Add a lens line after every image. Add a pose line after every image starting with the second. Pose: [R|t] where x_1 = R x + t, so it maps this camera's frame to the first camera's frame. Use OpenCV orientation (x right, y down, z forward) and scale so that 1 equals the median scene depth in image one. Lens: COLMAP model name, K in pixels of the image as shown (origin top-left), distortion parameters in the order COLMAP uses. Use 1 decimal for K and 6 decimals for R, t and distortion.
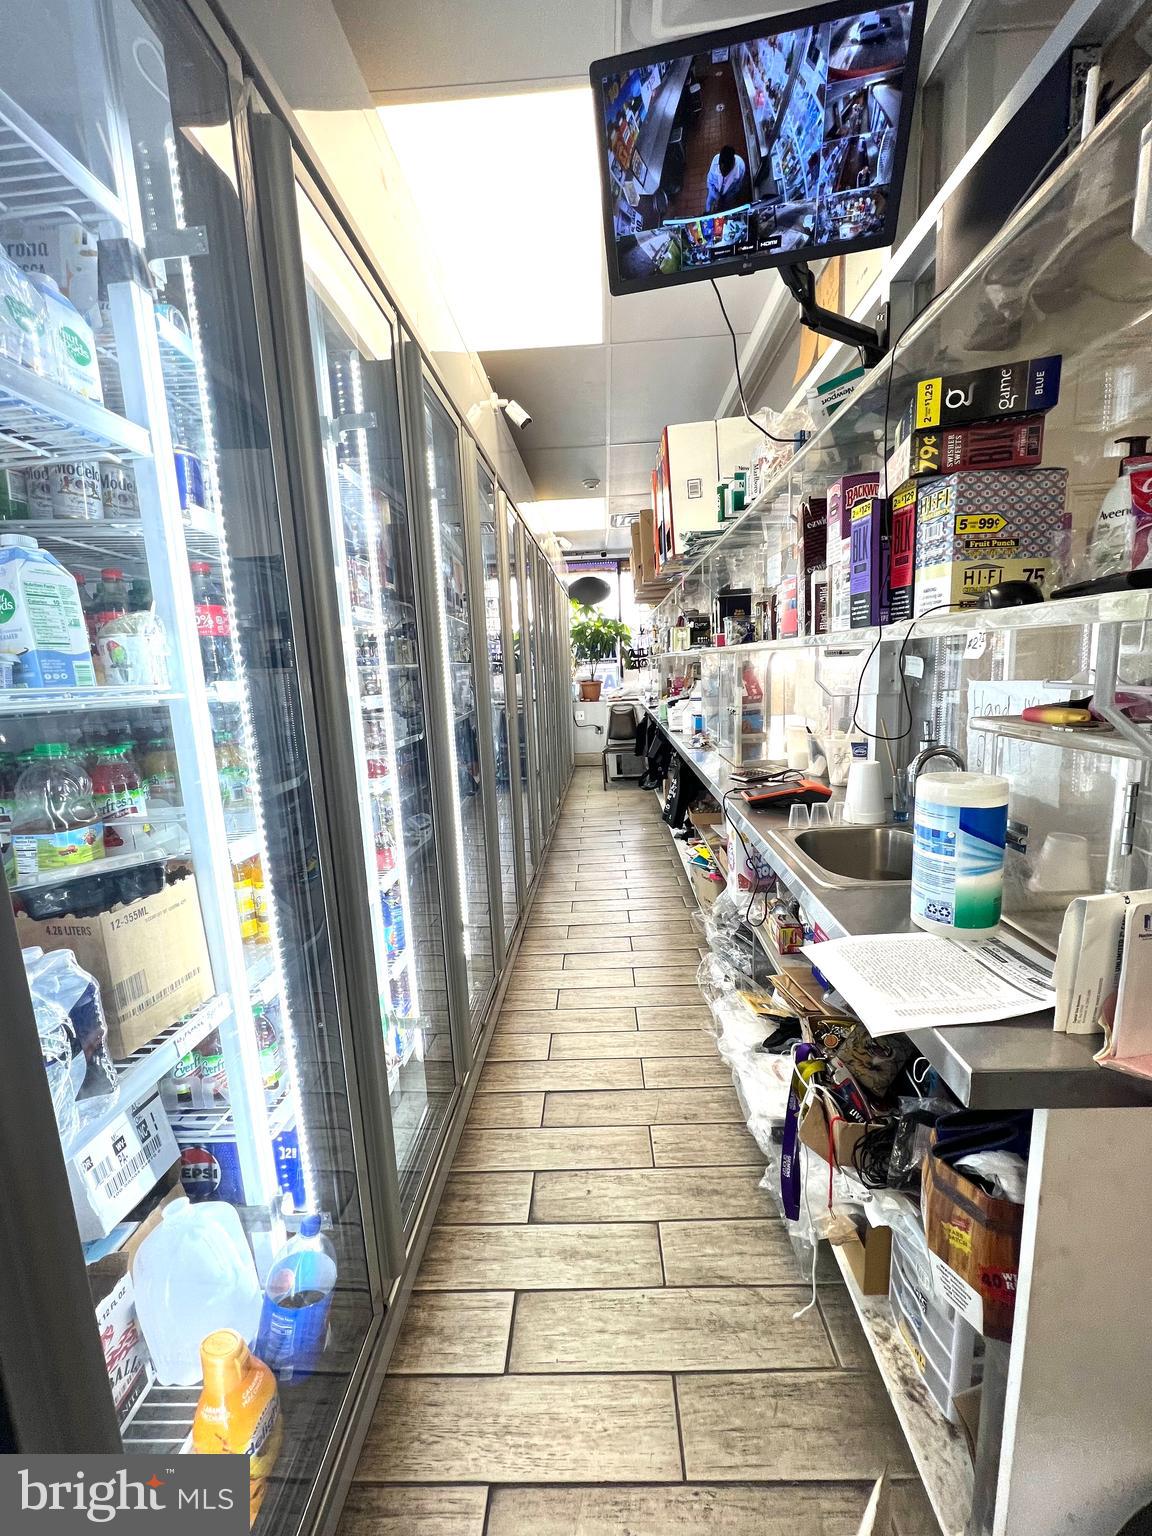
lens RADIAL K [[615.4, 0, 577.0], [0, 615.4, 771.0], [0, 0, 1]] dist [-0.004777, 0.000282]
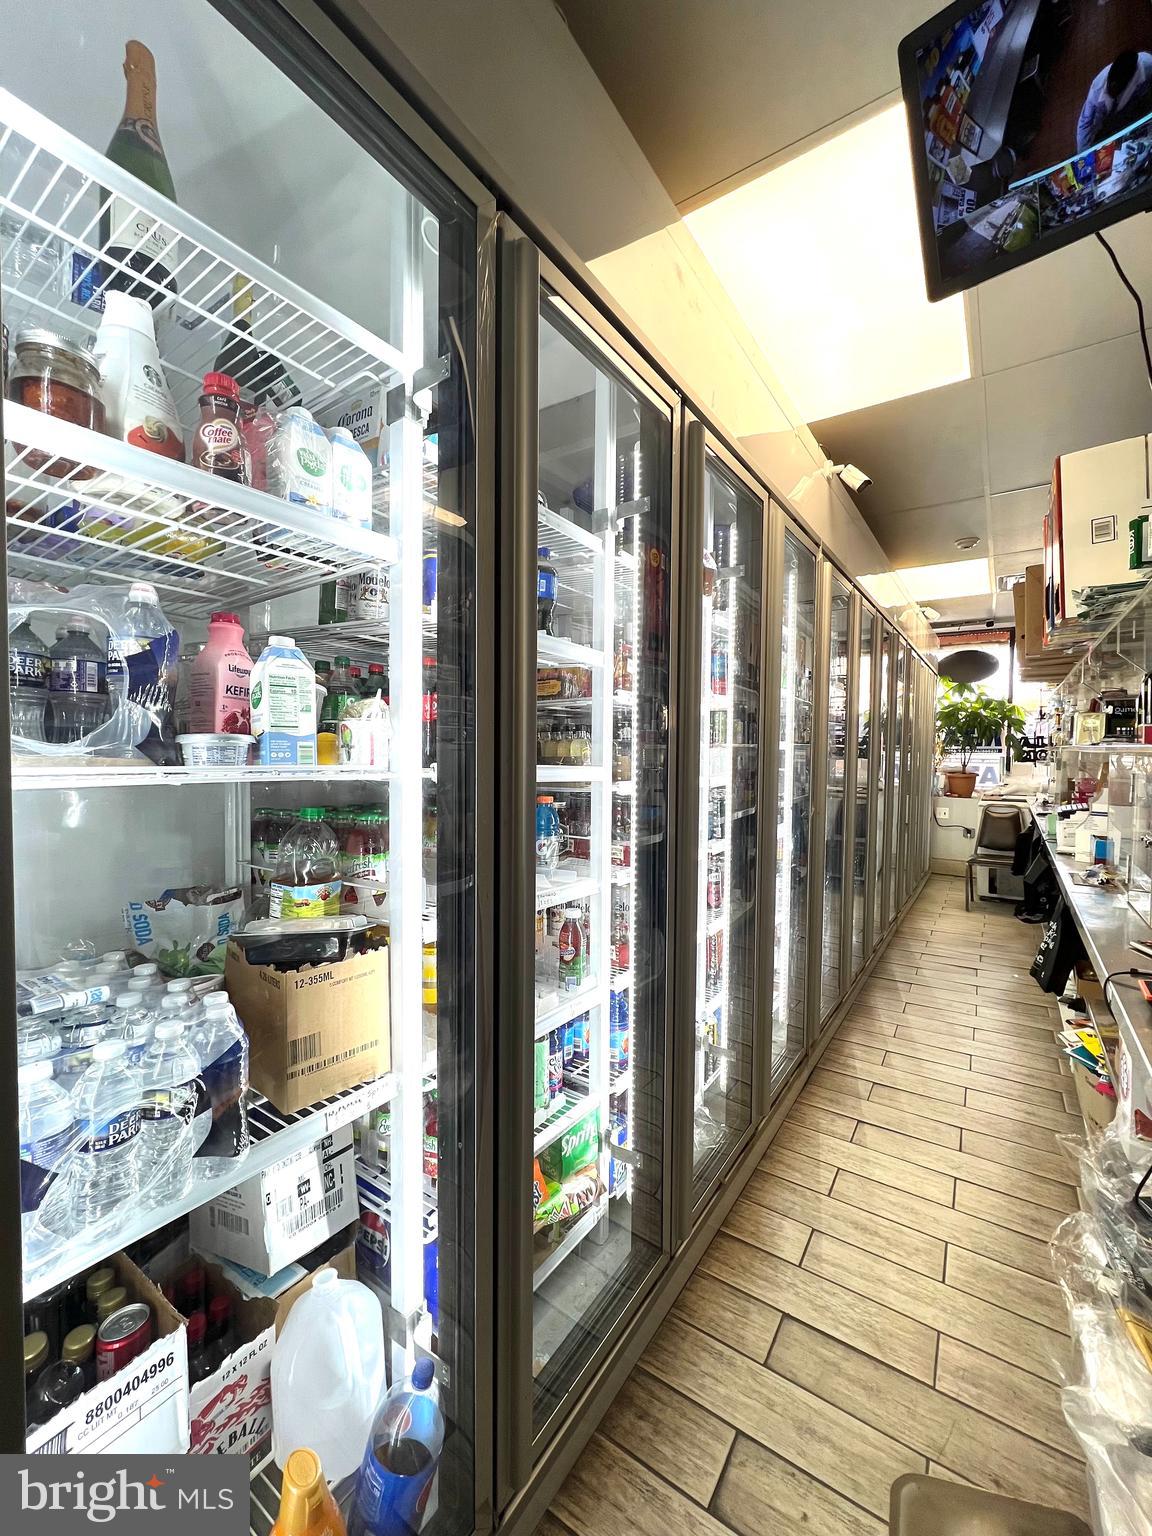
lens RADIAL K [[616.1, 0, 570.0], [0, 616.1, 767.7], [0, 0, 1]] dist [-0.004668, 0.000080]
pose [[0.842308, 0.067090, -0.534805, 0.096031], [-0.134447, 0.987012, -0.087933, -0.045167], [0.521959, 0.145970, 0.840388, 0.142290]]
